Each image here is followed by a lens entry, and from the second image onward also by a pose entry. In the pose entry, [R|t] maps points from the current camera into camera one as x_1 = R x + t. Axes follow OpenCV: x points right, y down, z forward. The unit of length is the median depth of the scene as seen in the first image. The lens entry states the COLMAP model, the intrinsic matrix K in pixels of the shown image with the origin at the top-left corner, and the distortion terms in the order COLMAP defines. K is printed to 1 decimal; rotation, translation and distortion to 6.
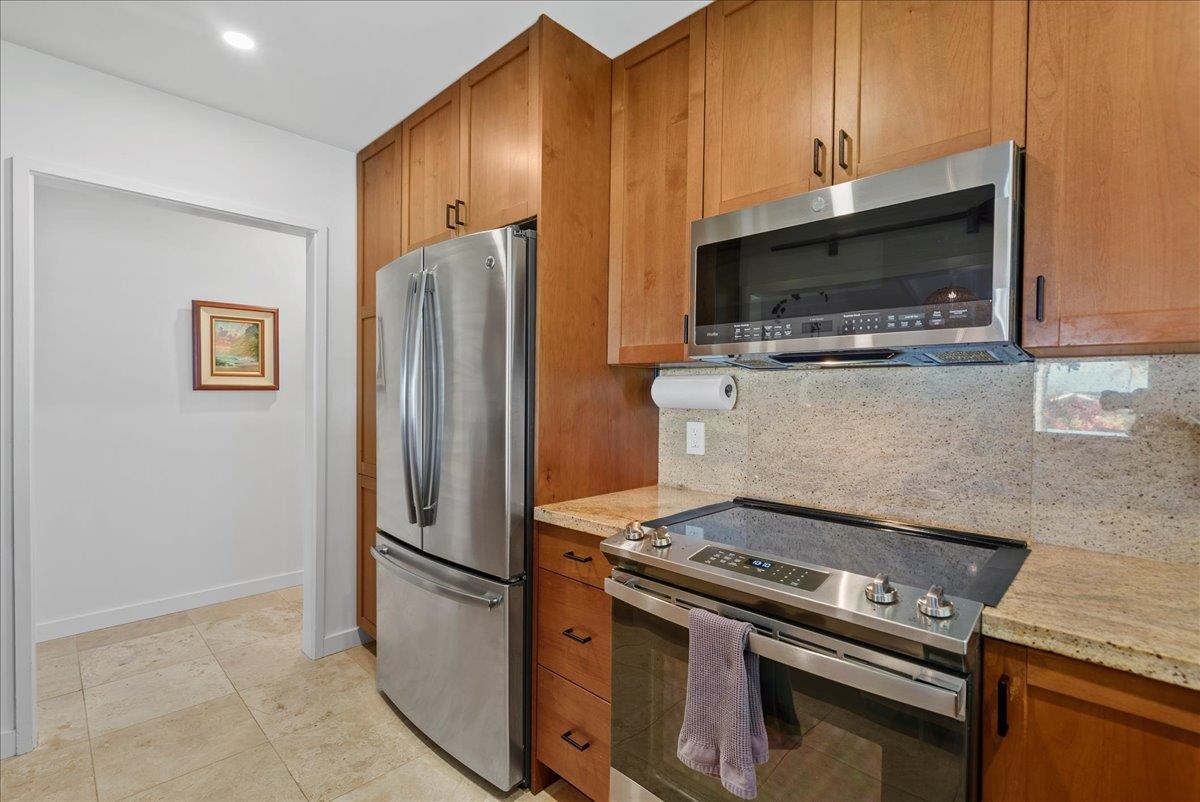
lens RADIAL K [[543.9, 0, 591.3], [0, 543.9, 403.1], [0, 0, 1]] dist [-0.003202, 0.000880]
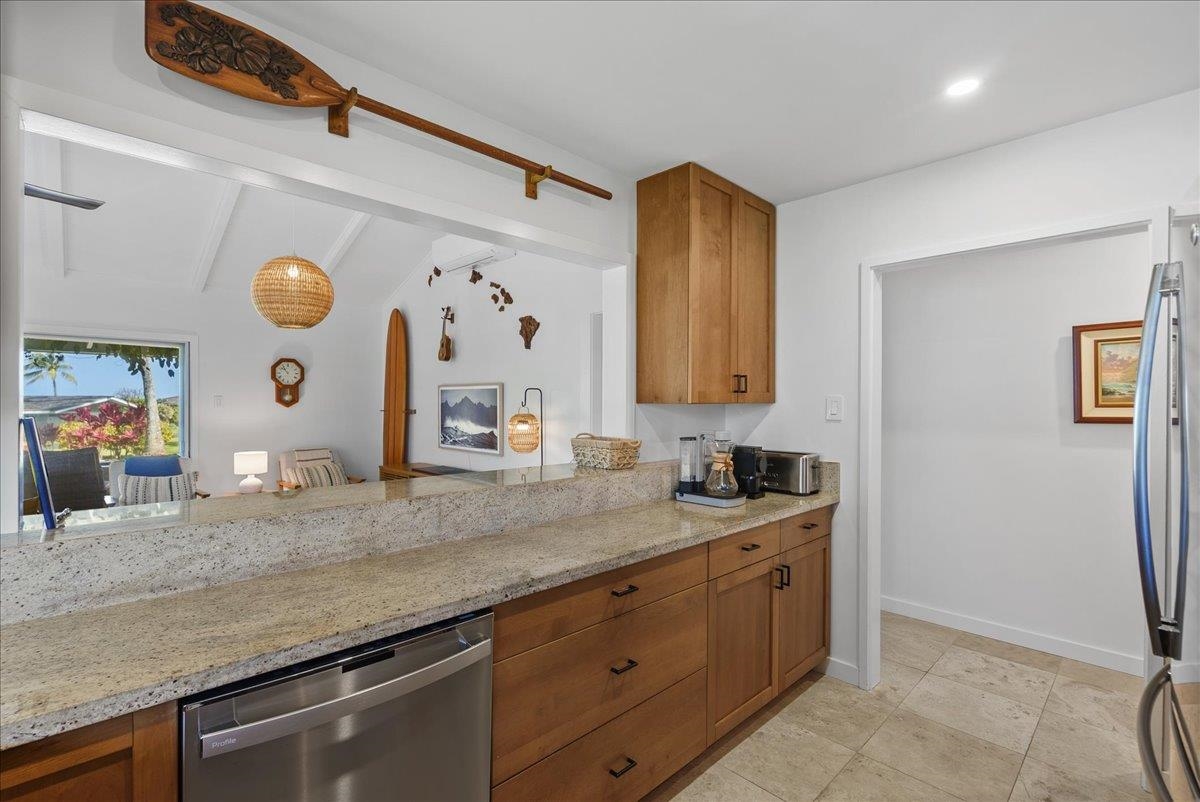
lens RADIAL K [[543.9, 0, 594.3], [0, 543.9, 402.5], [0, 0, 1]] dist [-0.003202, 0.000880]
pose [[-0.027182, -0.012262, -0.999555, 0.405254], [-0.018557, 0.999759, -0.011760, -0.060713], [0.999458, 0.018229, -0.027403, 0.380608]]
